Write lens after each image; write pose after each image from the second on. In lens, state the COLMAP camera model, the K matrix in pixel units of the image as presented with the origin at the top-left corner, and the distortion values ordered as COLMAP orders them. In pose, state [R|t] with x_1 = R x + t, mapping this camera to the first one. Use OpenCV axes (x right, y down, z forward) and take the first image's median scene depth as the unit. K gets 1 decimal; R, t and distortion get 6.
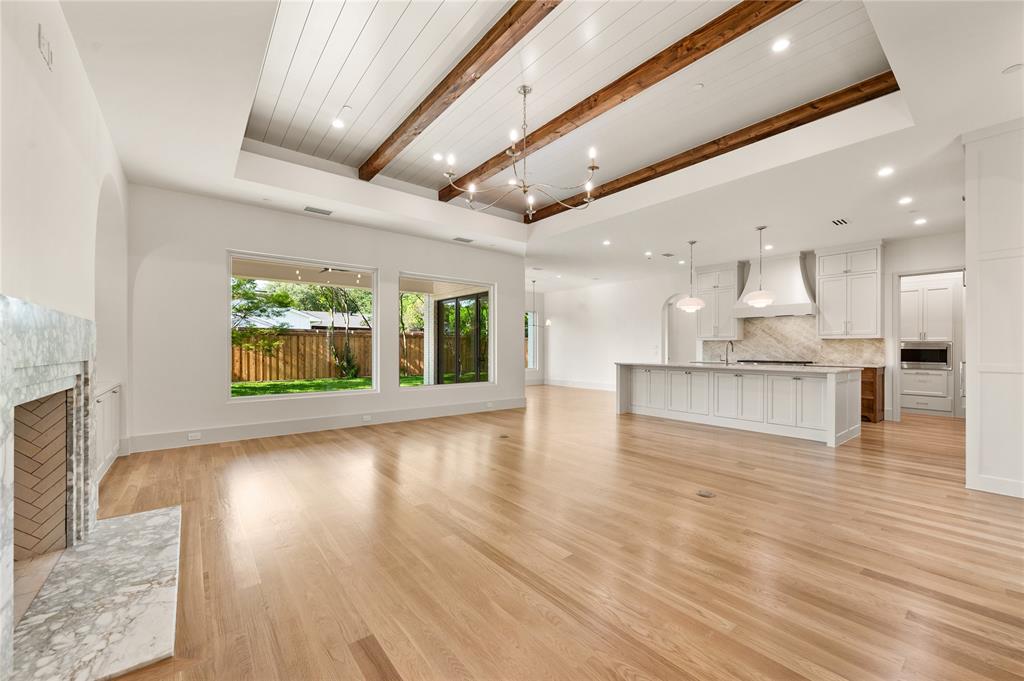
lens RADIAL K [[404.8, 0, 515.8], [0, 404.8, 346.1], [0, 0, 1]] dist [0.000647, -0.000538]
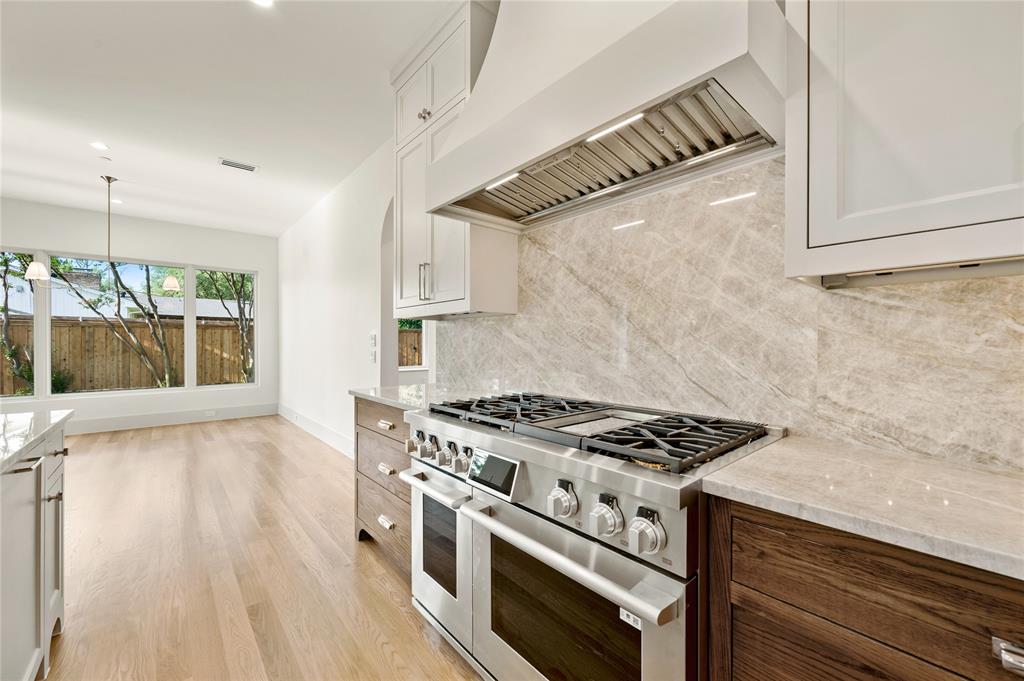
lens RADIAL K [[404.8, 0, 516.4], [0, 404.8, 345.0], [0, 0, 1]] dist [0.000647, -0.000538]
pose [[0.999303, -0.005386, 0.036945, 0.613926], [0.004936, 0.999913, 0.012248, 0.002230], [-0.037008, -0.012057, 0.999242, 0.824122]]
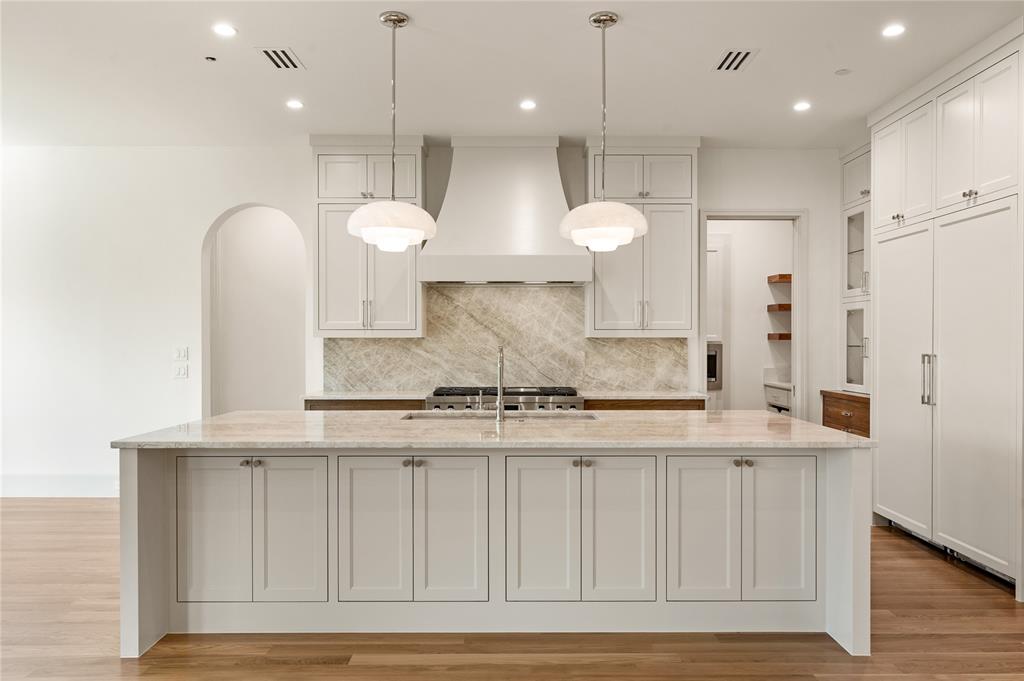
lens RADIAL K [[719.6, 0, 516.4], [0, 719.6, 345.1], [0, 0, 1]] dist [-0.011515, 0.001529]
pose [[0.624894, -0.010791, 0.780635, 0.067186], [-0.001431, 0.999887, 0.014968, -0.020256], [-0.780709, -0.010470, 0.624808, 0.537879]]
